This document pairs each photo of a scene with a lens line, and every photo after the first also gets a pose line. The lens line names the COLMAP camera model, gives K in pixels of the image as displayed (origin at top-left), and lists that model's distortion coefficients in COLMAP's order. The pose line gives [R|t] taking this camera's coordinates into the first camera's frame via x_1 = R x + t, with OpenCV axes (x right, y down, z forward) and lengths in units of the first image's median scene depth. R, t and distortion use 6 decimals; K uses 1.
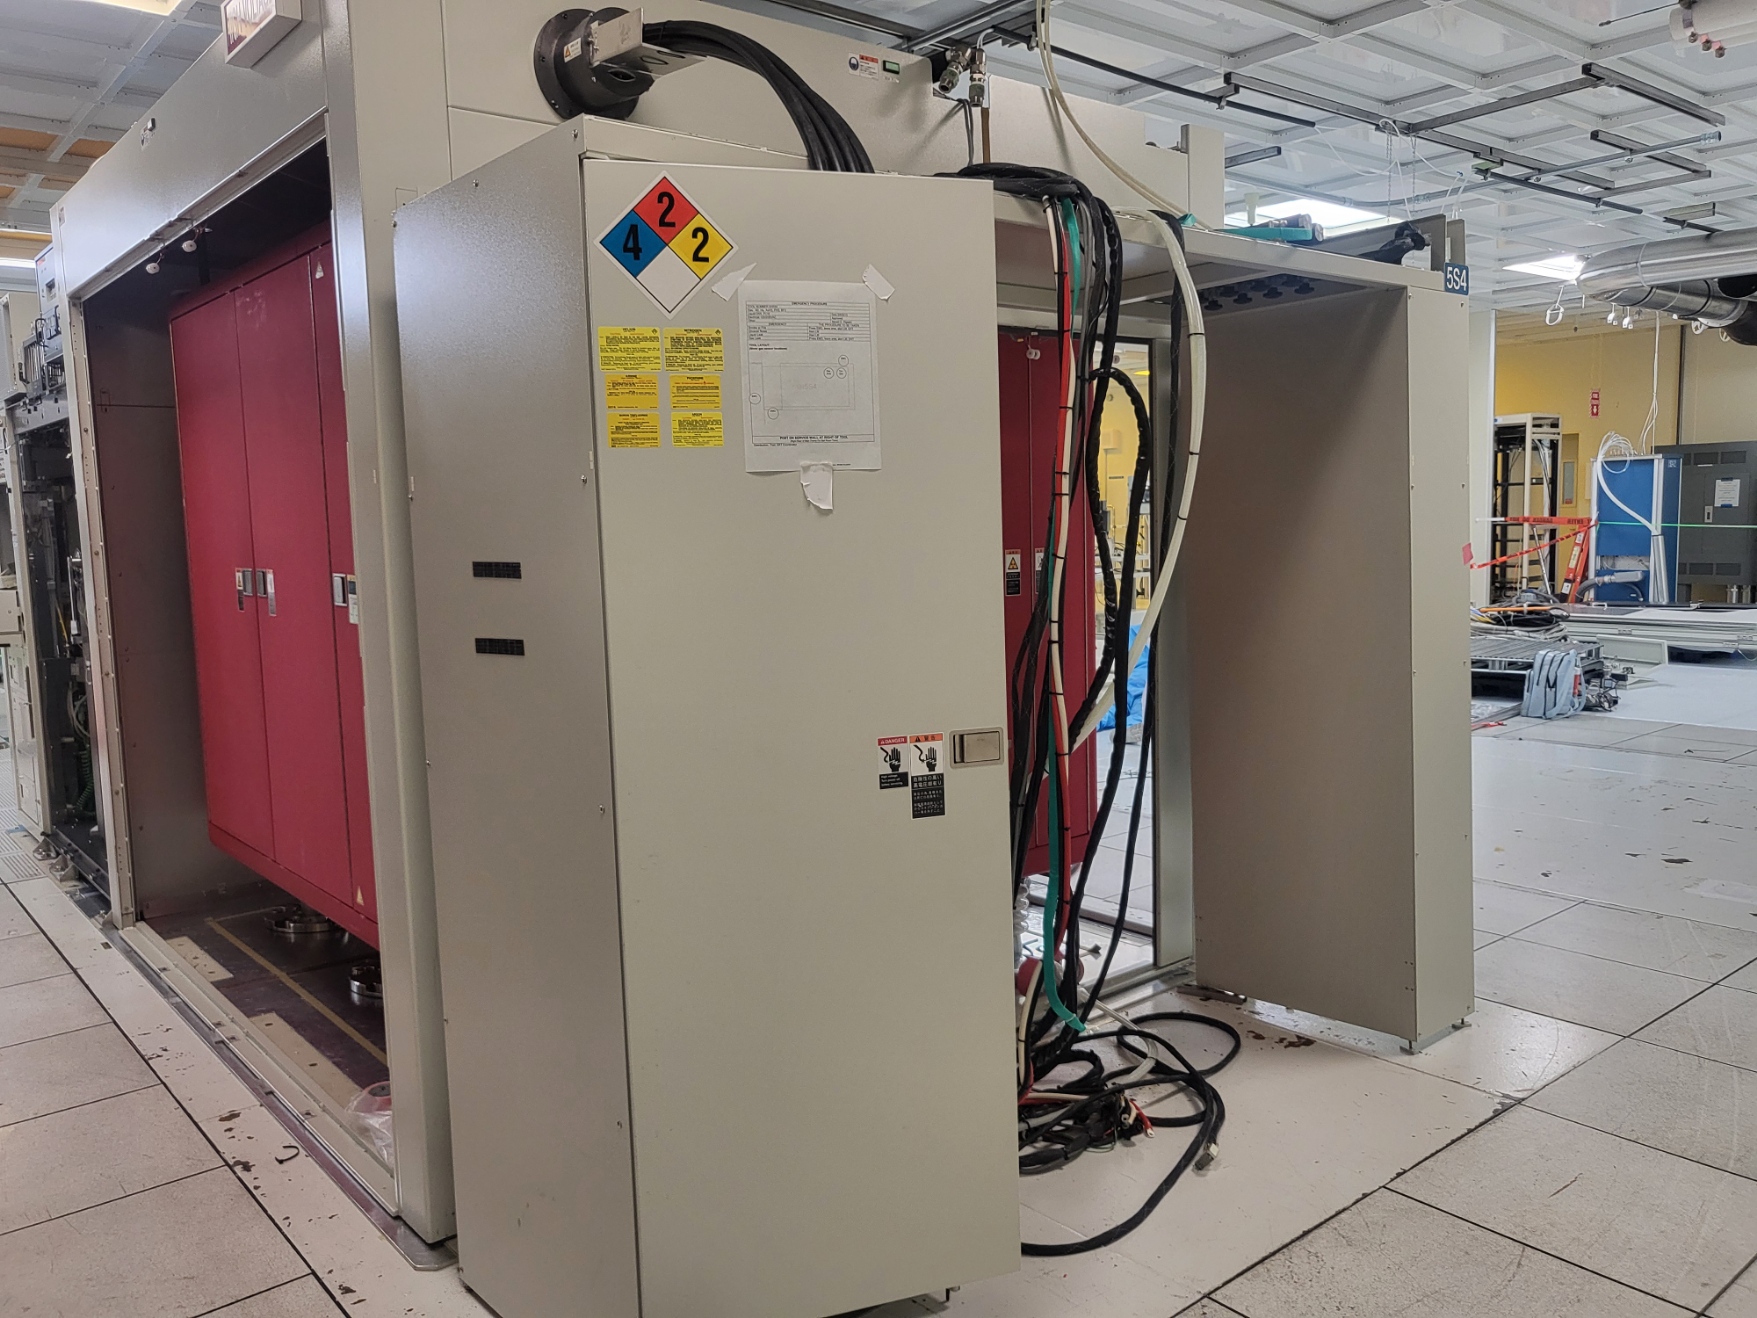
lens RADIAL K [[1355.5, 0, 870.9], [0, 1355.5, 657.2], [0, 0, 1]] dist [0.009652, 0.036506]
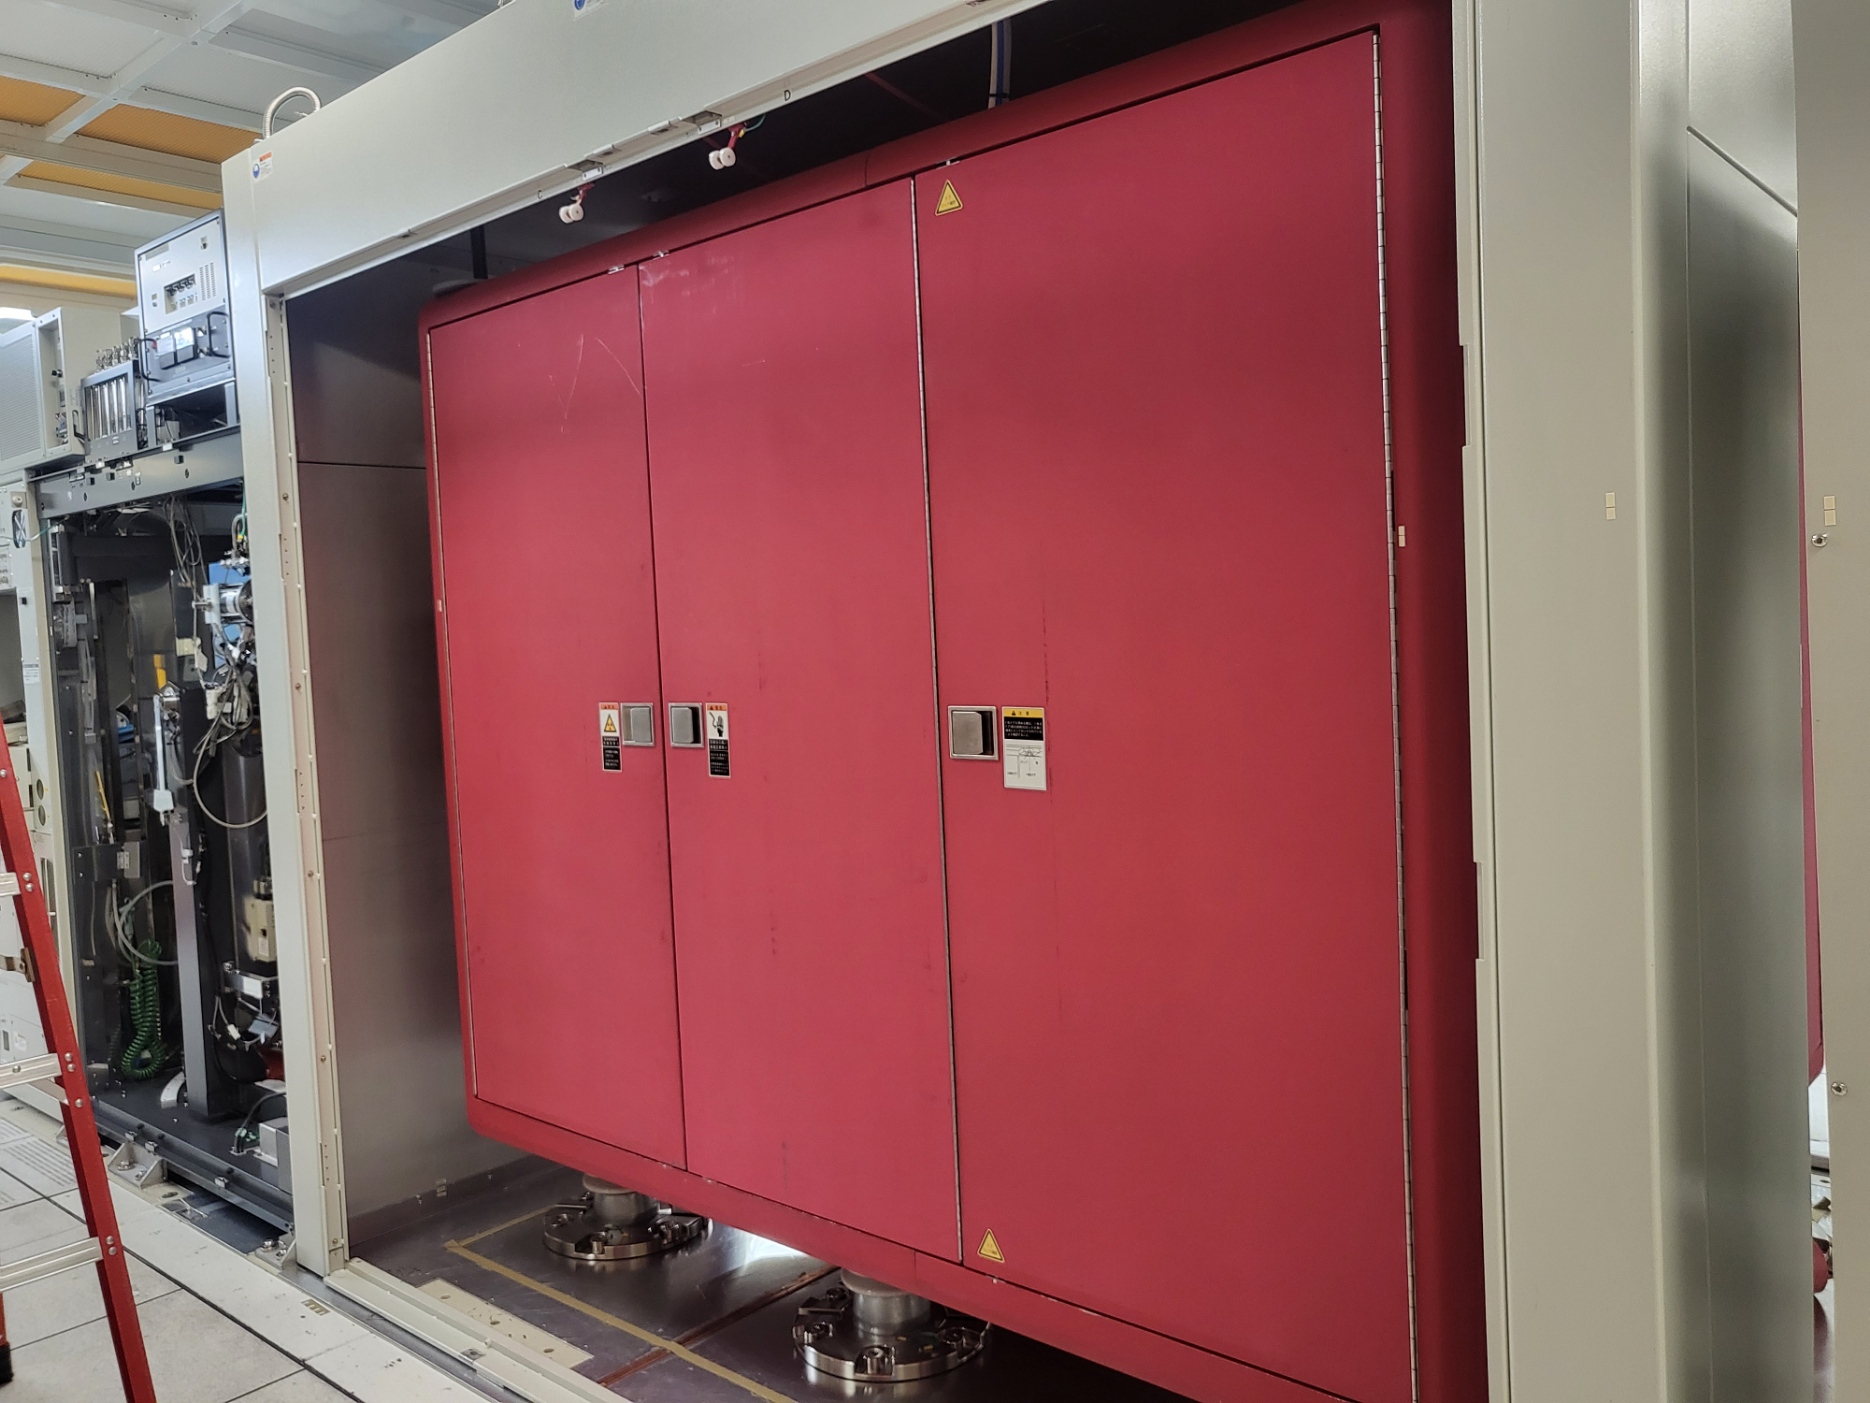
lens RADIAL K [[1442.7, 0, 934.0], [0, 1442.7, 706.1], [0, 0, 1]] dist [0.009652, 0.036506]
pose [[0.988146, -0.027080, 0.151107, -0.369398], [0.035047, 0.998118, -0.050313, -0.021879], [-0.149460, 0.055012, 0.987236, 0.277602]]
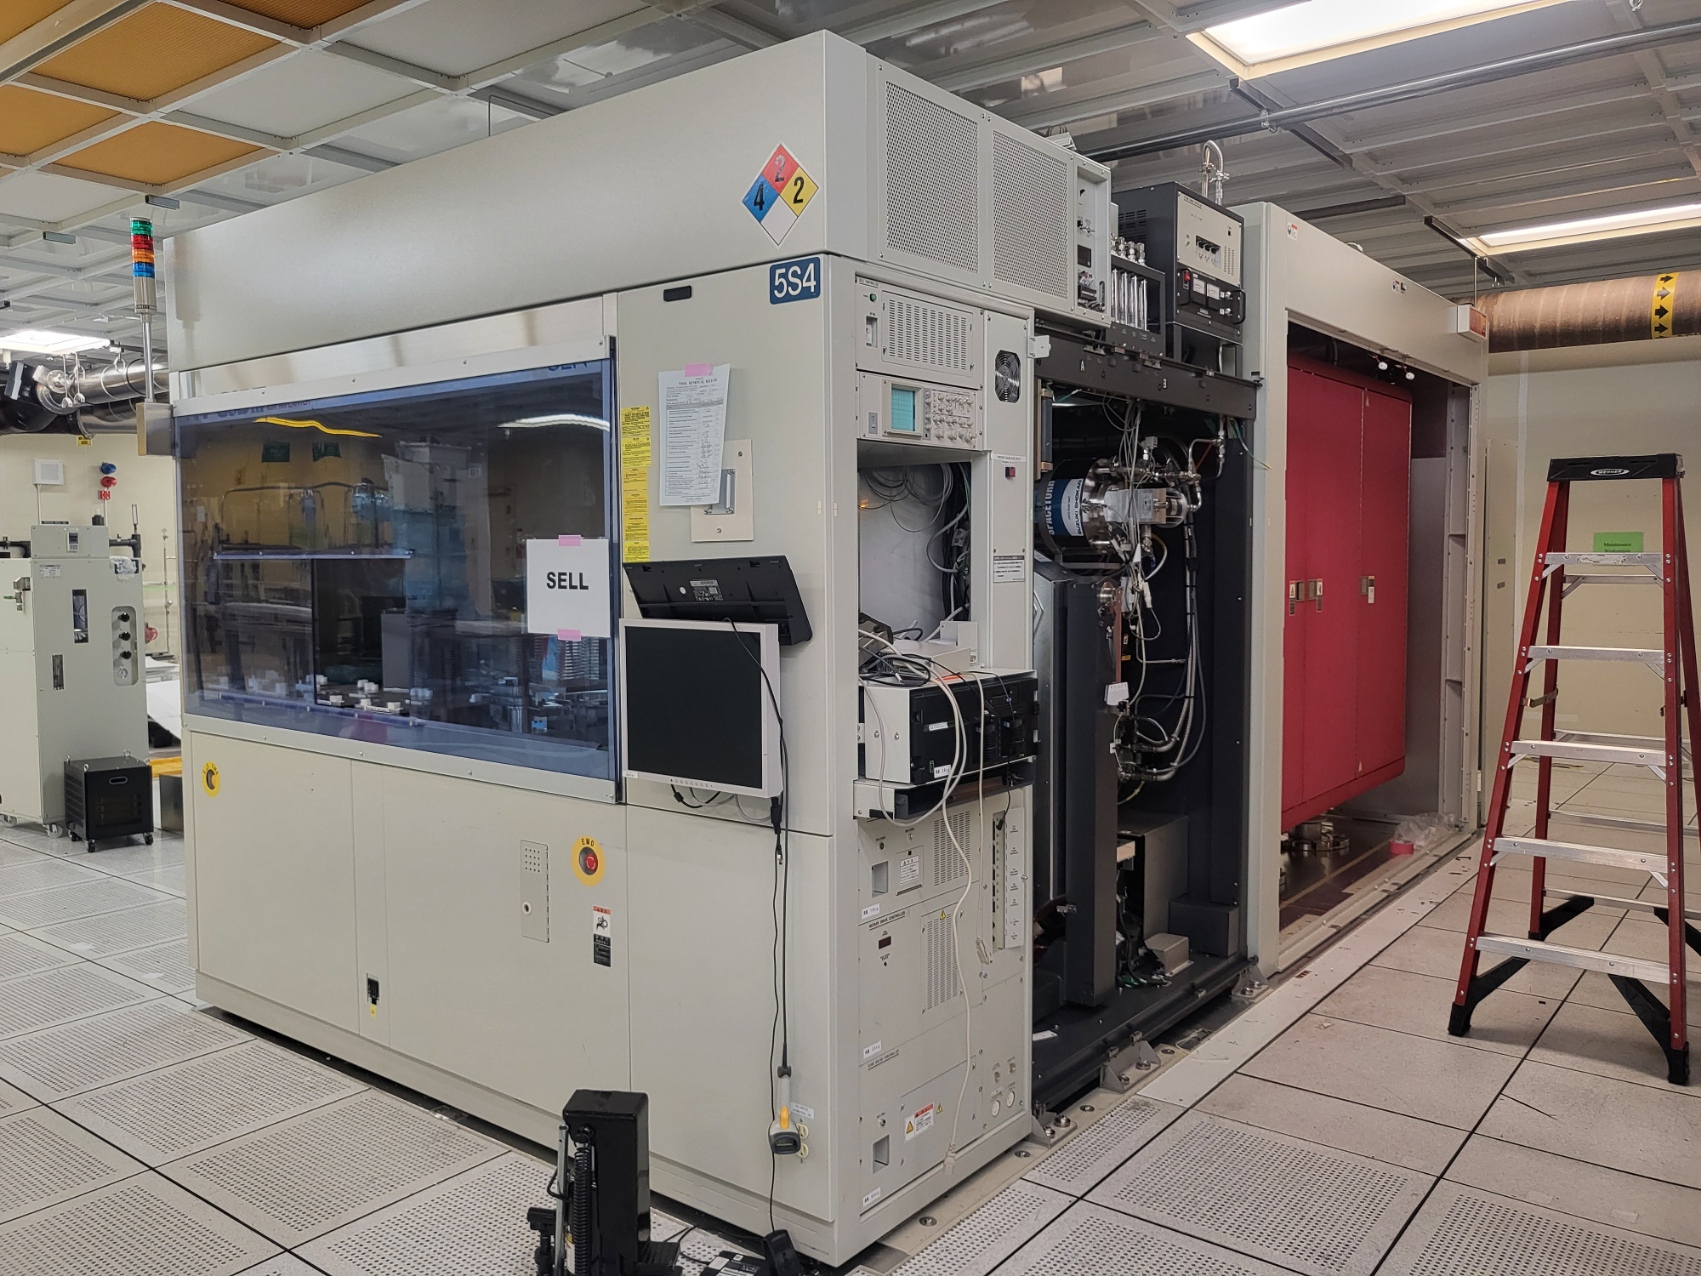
lens RADIAL K [[1312.3, 0, 841.4], [0, 1312.3, 637.5], [0, 0, 1]] dist [0.009652, 0.036506]
pose [[-0.211744, -0.043375, 0.976362, -1.384256], [0.109858, 0.991627, 0.067878, -0.125902], [-0.971131, 0.121634, -0.205206, 1.469671]]
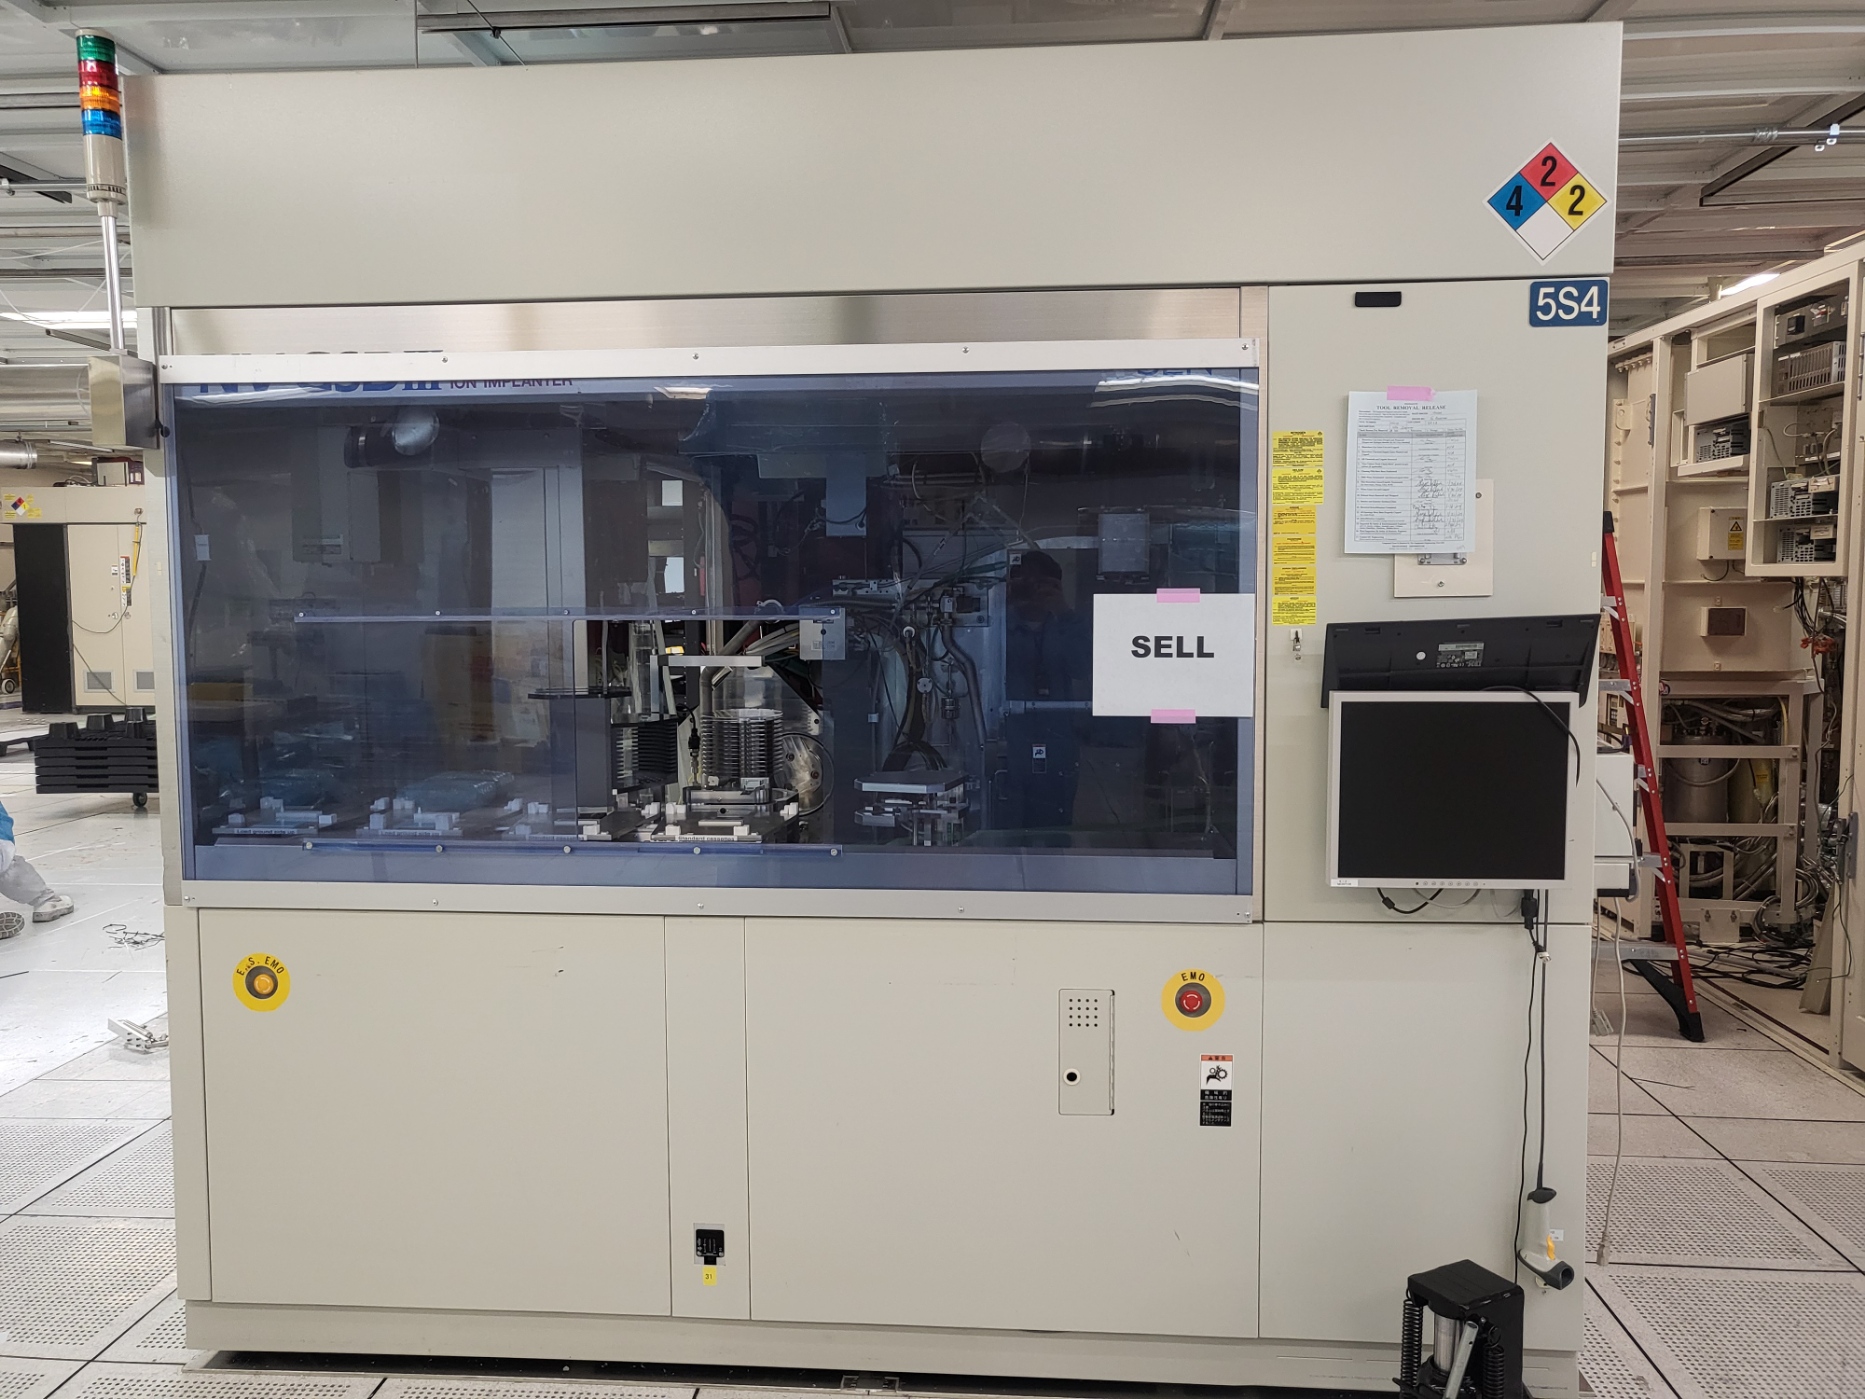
lens RADIAL K [[1438.8, 0, 928.6], [0, 1438.8, 687.6], [0, 0, 1]] dist [0.009652, 0.036506]
pose [[-0.722373, -0.028894, 0.690899, -1.051696], [0.090629, 0.986553, 0.136015, -0.190320], [-0.685539, 0.160869, -0.710041, 1.907599]]
